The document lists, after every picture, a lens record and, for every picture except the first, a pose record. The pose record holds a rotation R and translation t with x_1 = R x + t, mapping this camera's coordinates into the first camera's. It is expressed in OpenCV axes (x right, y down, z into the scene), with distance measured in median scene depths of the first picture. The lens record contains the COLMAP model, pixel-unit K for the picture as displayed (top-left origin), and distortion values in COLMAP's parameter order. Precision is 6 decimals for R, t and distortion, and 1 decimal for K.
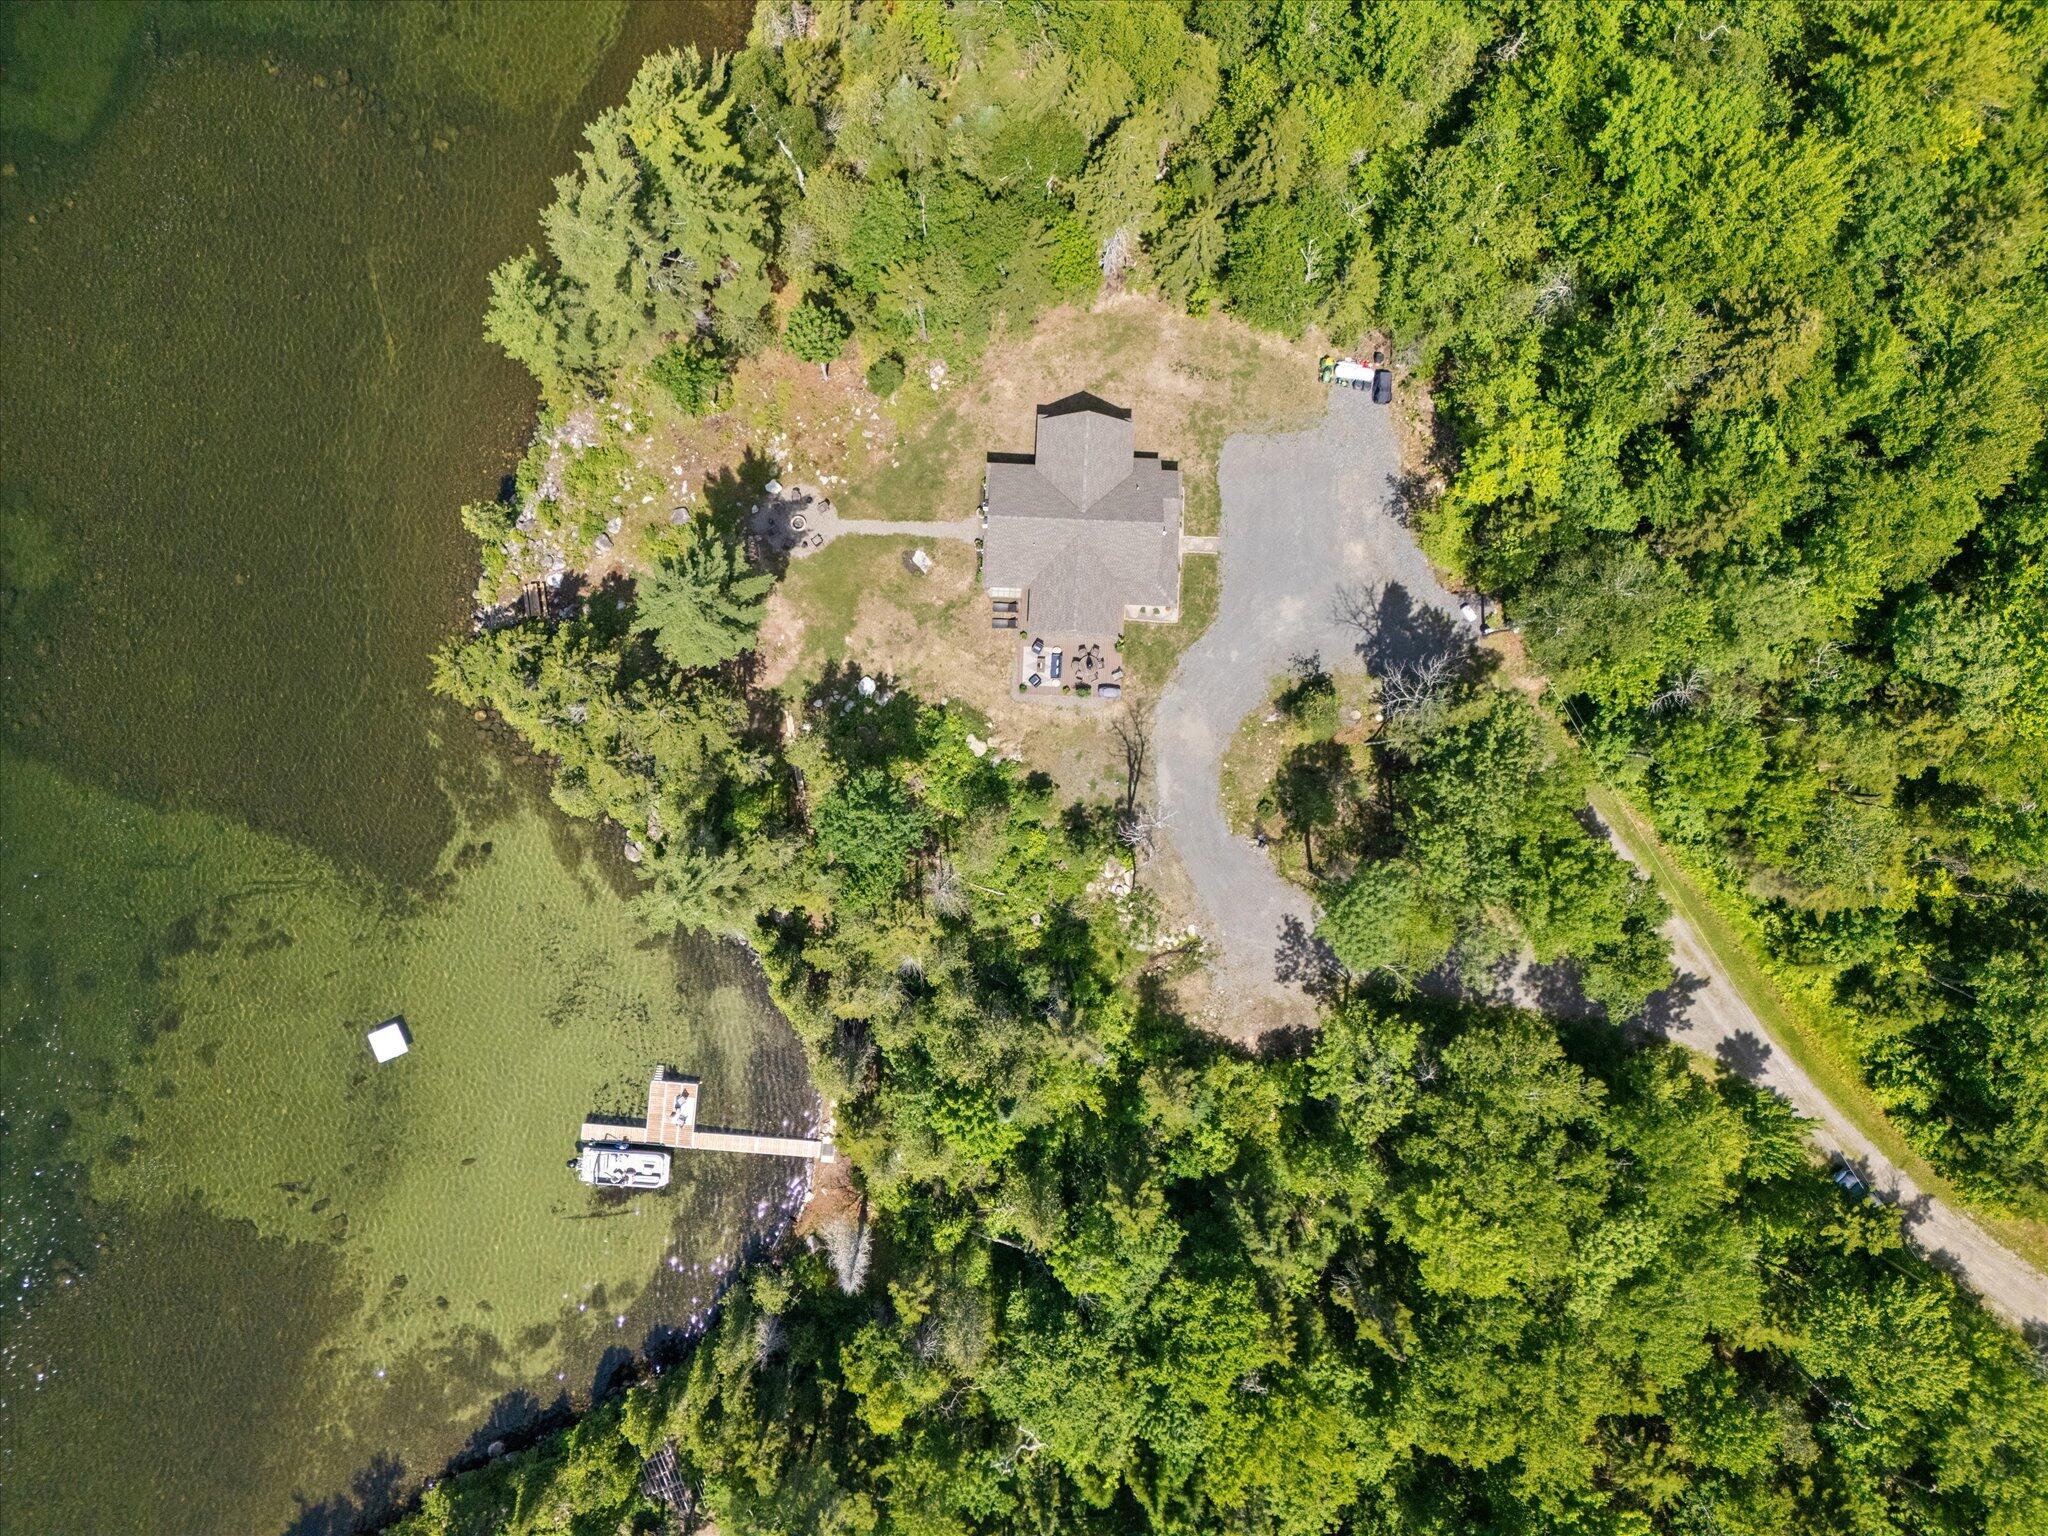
lens RADIAL K [[1534.6, 0, 1010.1], [0, 1534.6, 769.0], [0, 0, 1]] dist [0.060922, -0.061697]
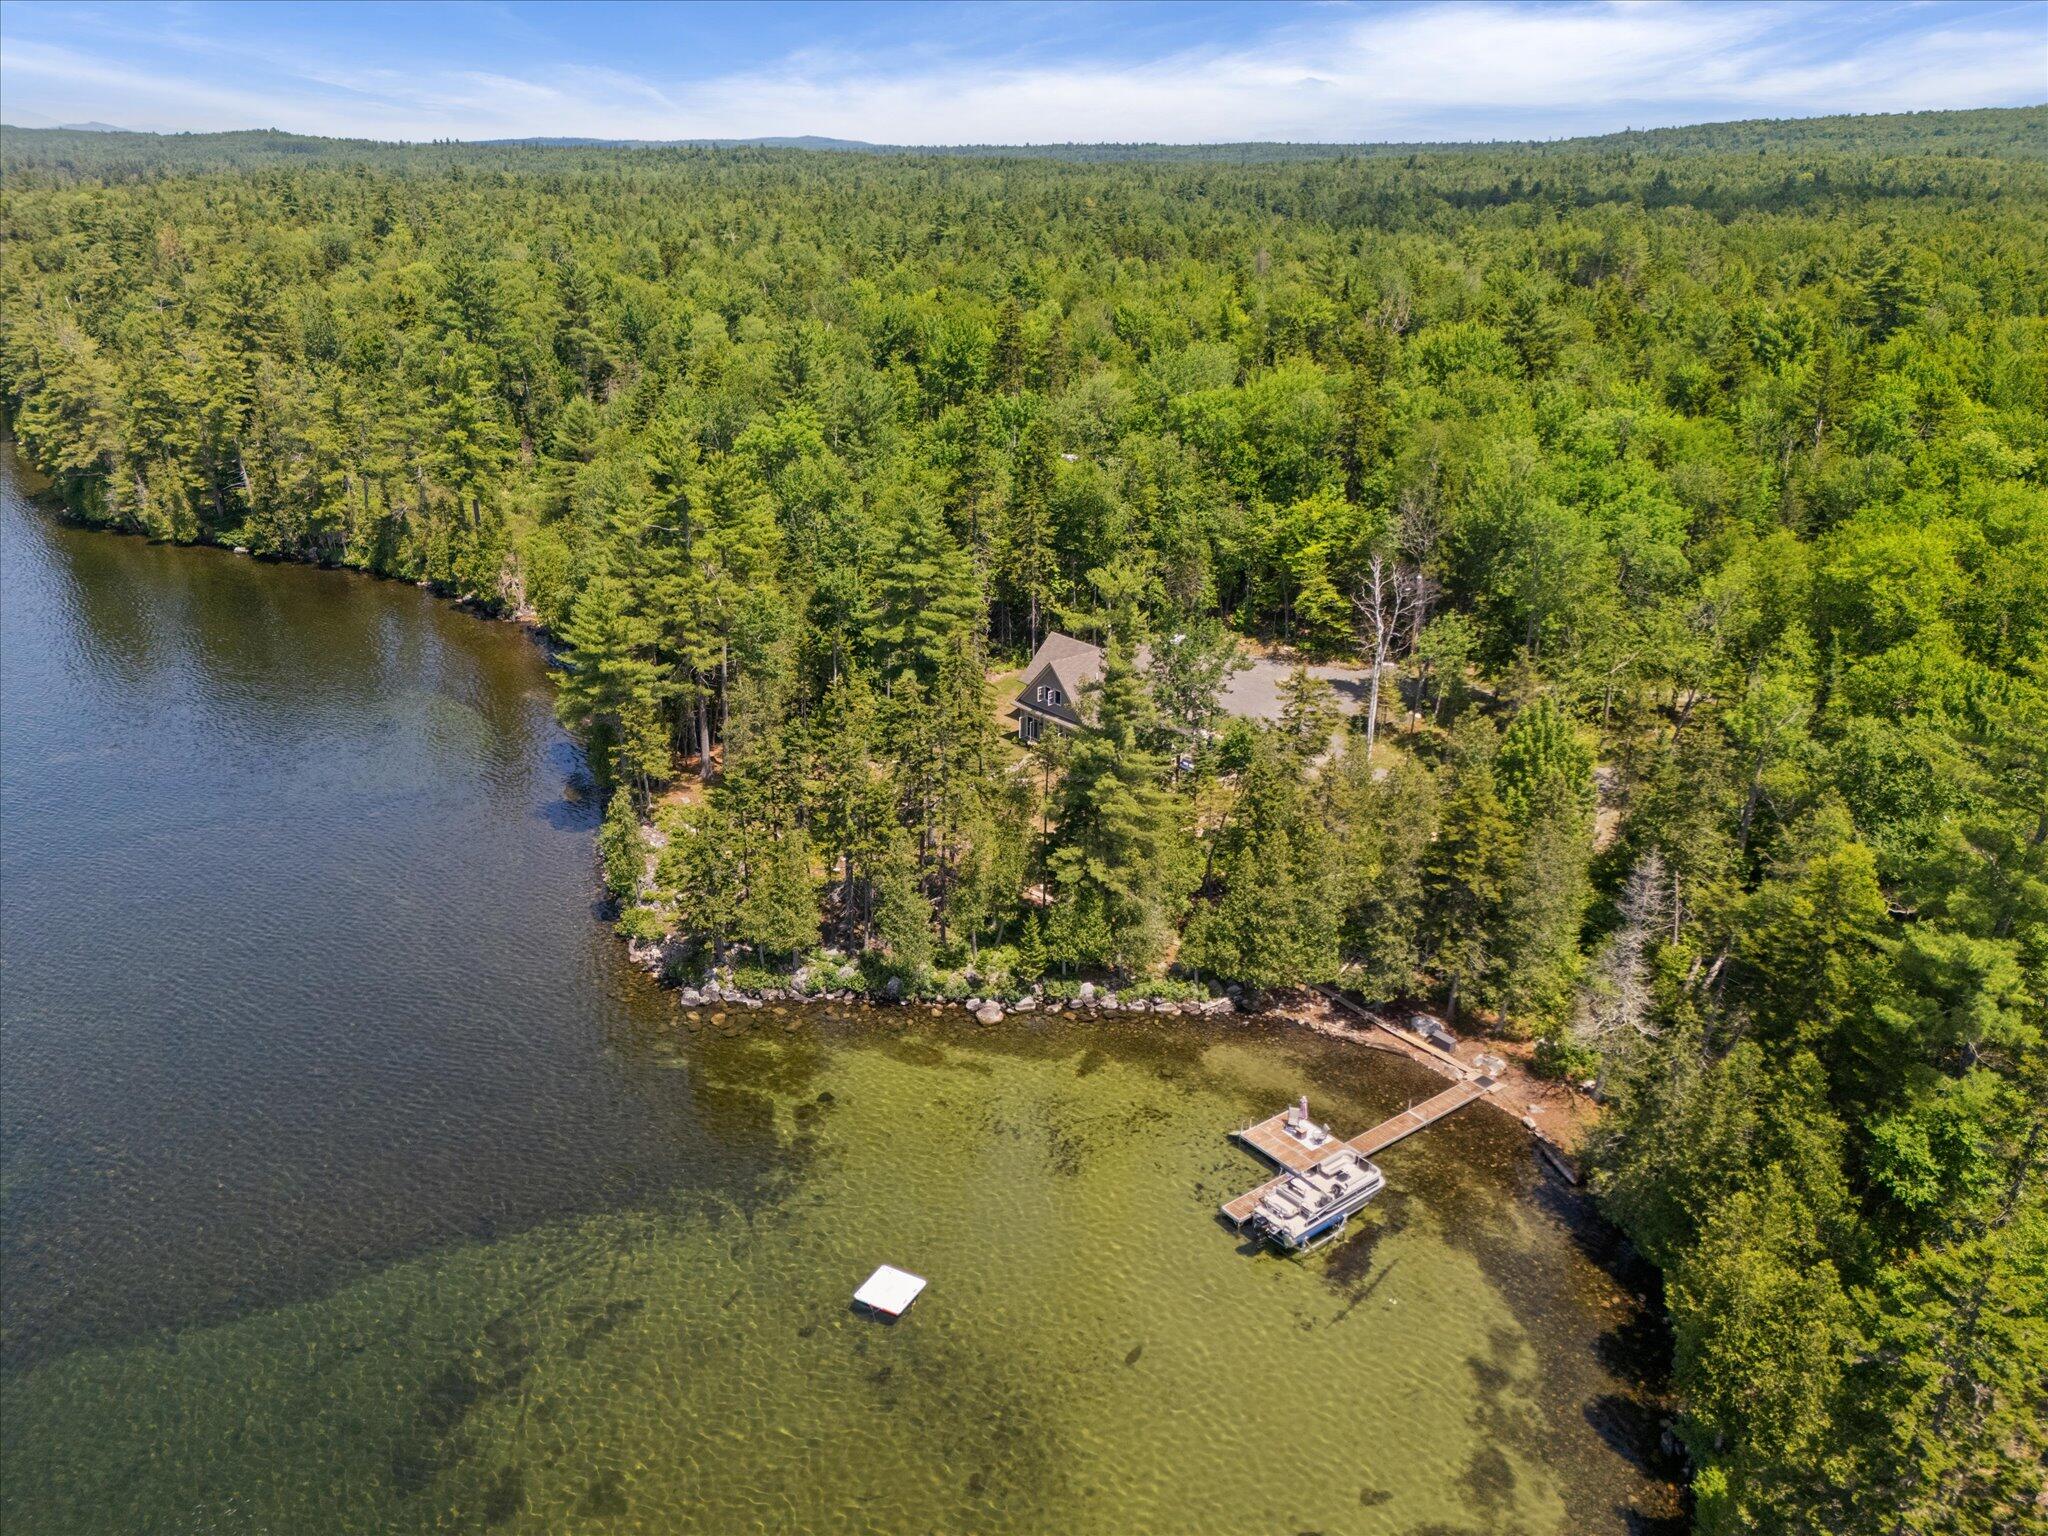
lens RADIAL K [[1534.6, 0, 1010.1], [0, 1534.6, 769.0], [0, 0, 1]] dist [0.060922, -0.061697]
pose [[0.747337, -0.239287, 0.619862, -0.670754], [0.664425, 0.276317, -0.694398, 0.545512], [-0.005118, 0.930801, 0.365490, 0.610713]]
